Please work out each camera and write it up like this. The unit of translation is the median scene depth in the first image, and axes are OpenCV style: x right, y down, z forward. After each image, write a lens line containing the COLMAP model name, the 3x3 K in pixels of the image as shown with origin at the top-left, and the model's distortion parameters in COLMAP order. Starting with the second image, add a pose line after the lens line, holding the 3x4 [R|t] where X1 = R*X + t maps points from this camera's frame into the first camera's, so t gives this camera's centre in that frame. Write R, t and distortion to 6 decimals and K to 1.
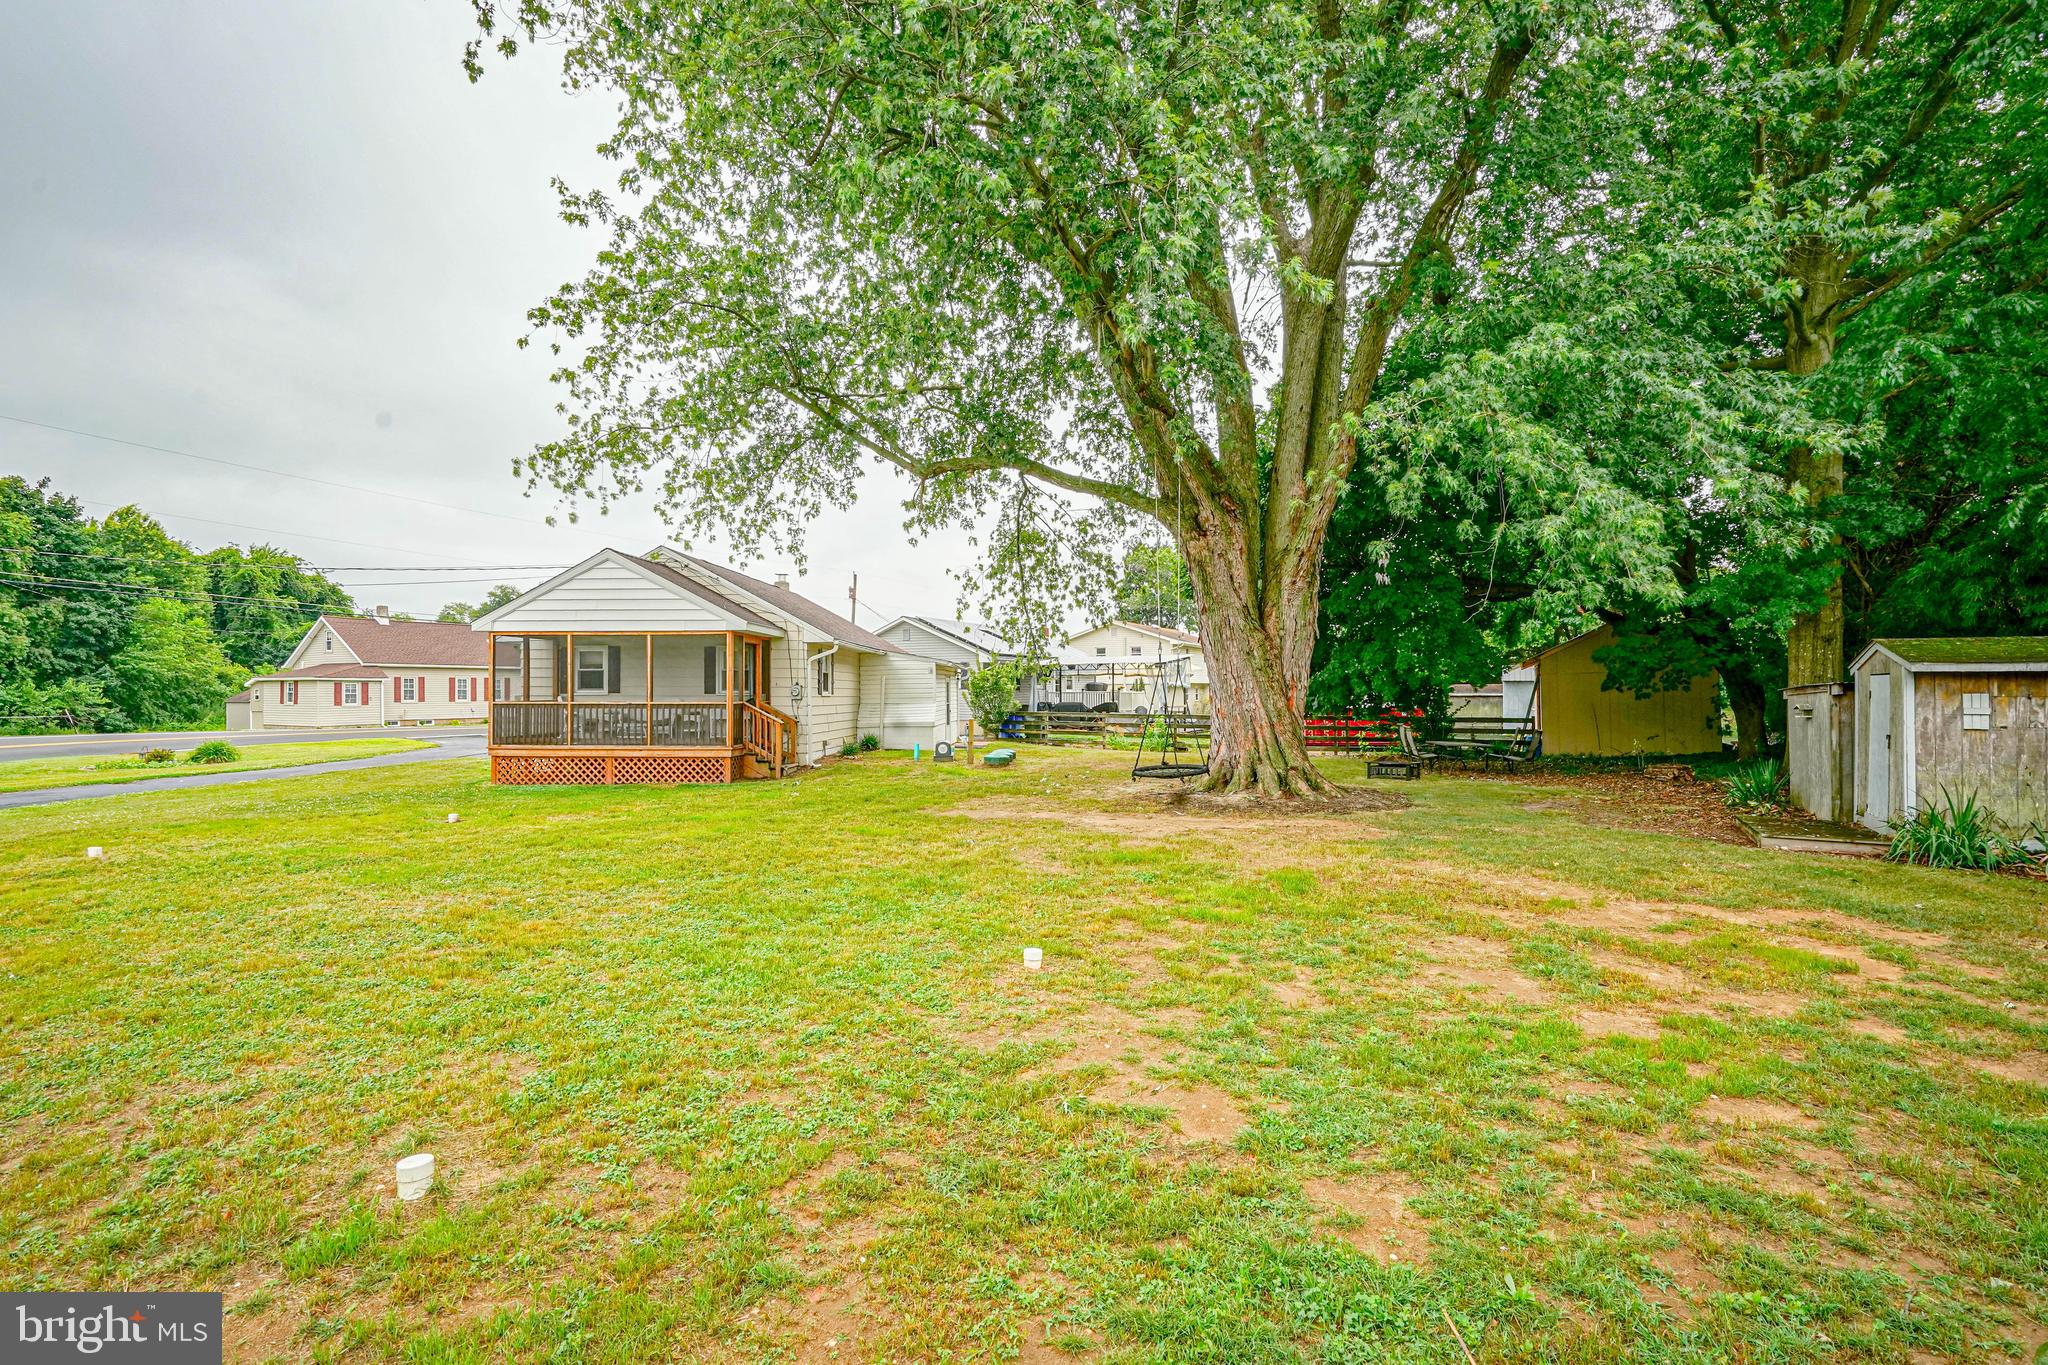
lens RADIAL K [[957.5, 0, 1023.9], [0, 957.5, 682.9], [0, 0, 1]] dist [0.002119, 0.000175]
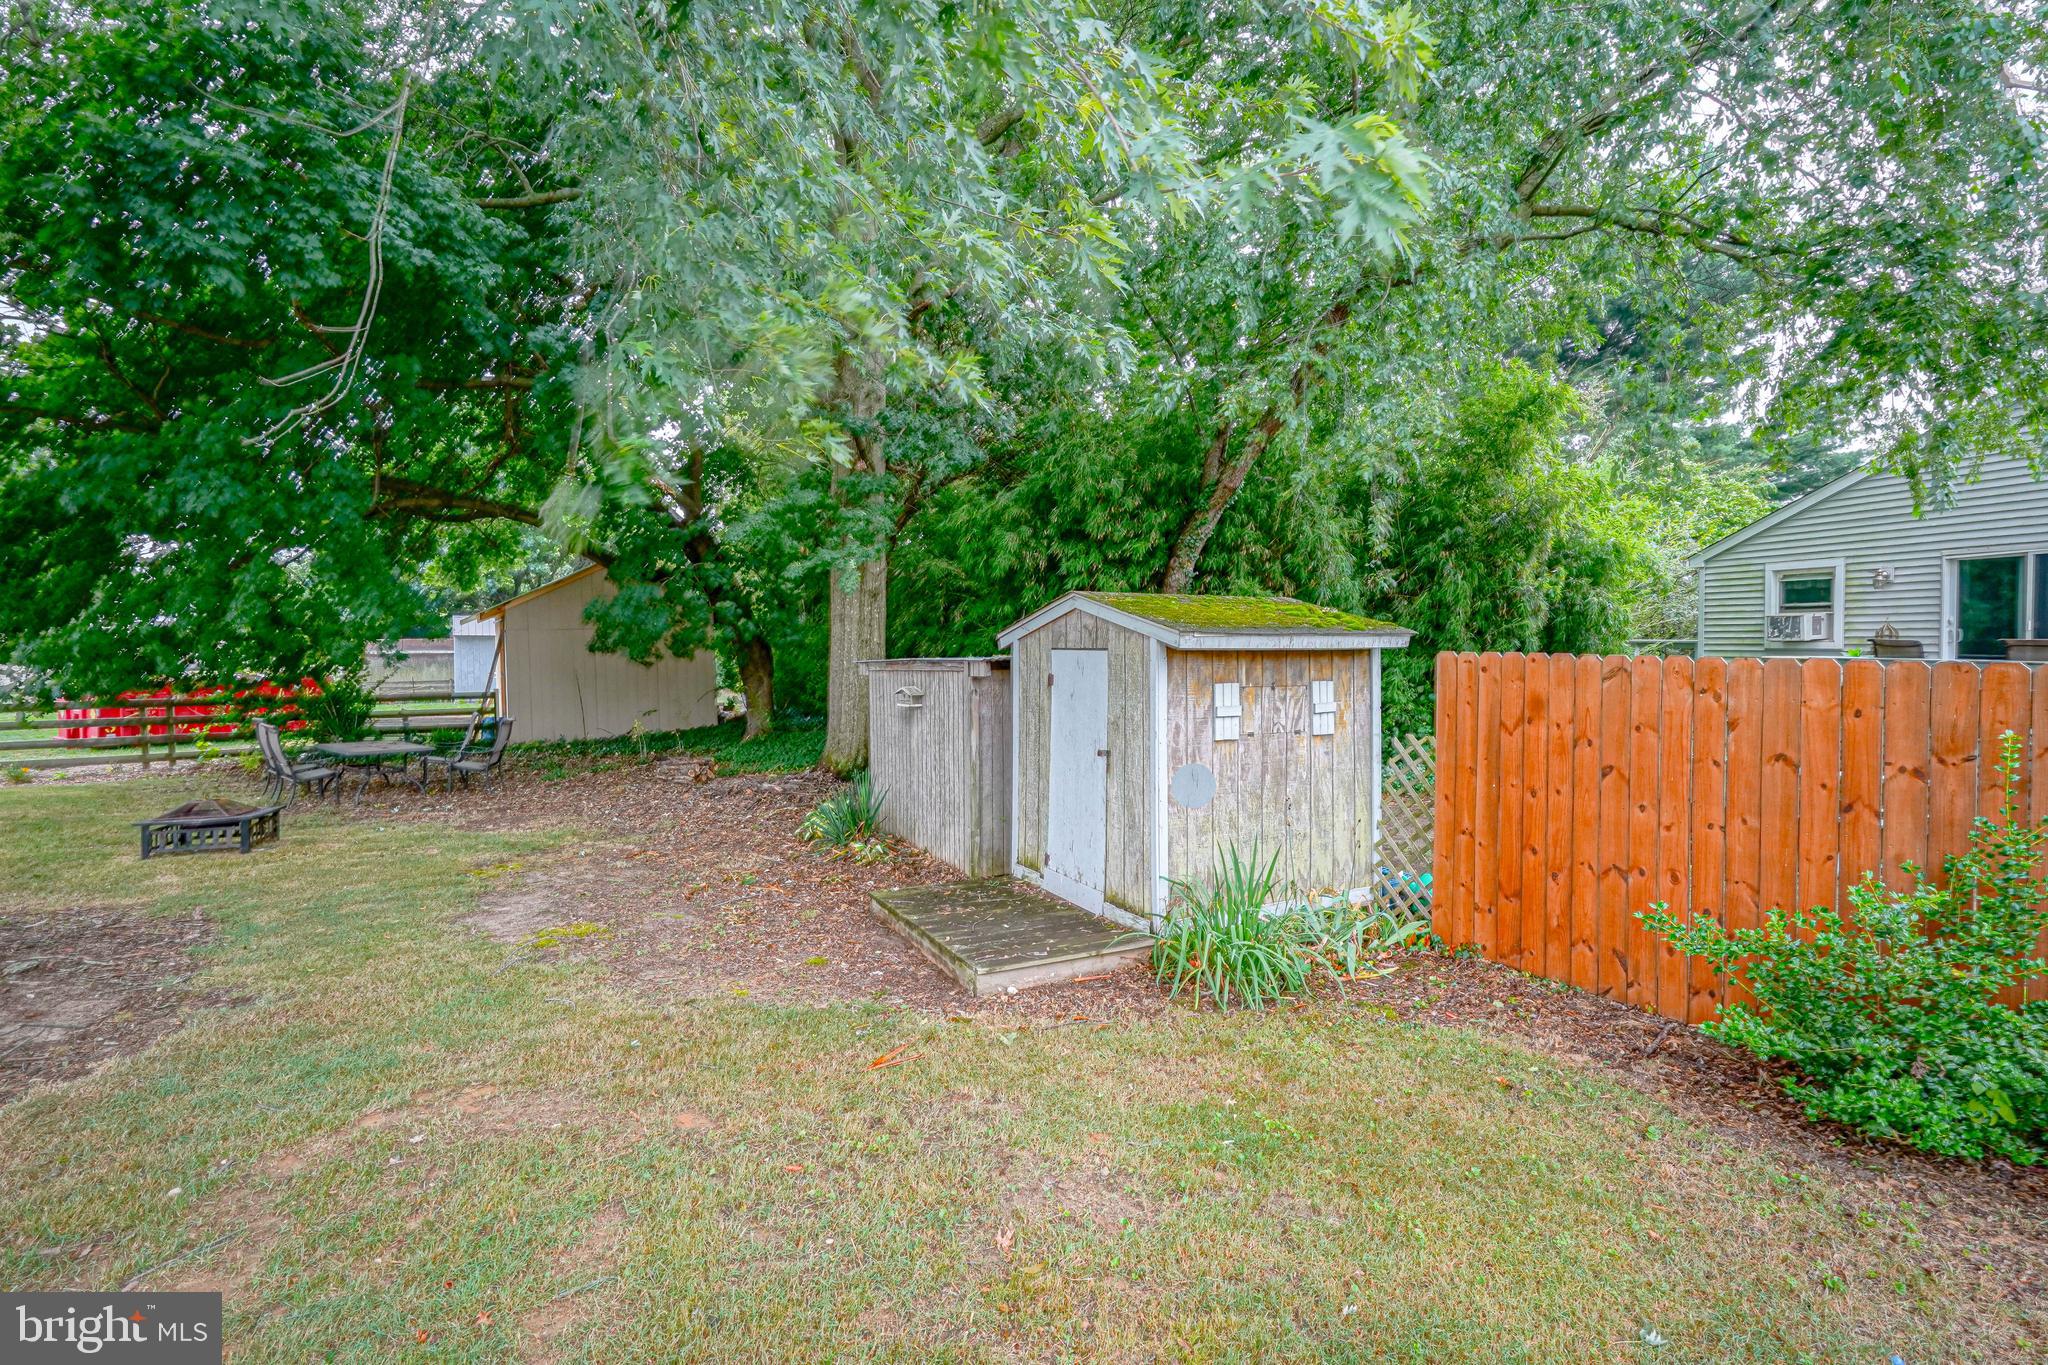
lens RADIAL K [[957.5, 0, 1017.6], [0, 957.5, 664.5], [0, 0, 1]] dist [0.002119, 0.000175]
pose [[0.544494, -0.012850, 0.838666, 0.176597], [-0.012514, 0.999647, 0.023441, -0.006259], [-0.838671, -0.023258, 0.544141, 0.347880]]
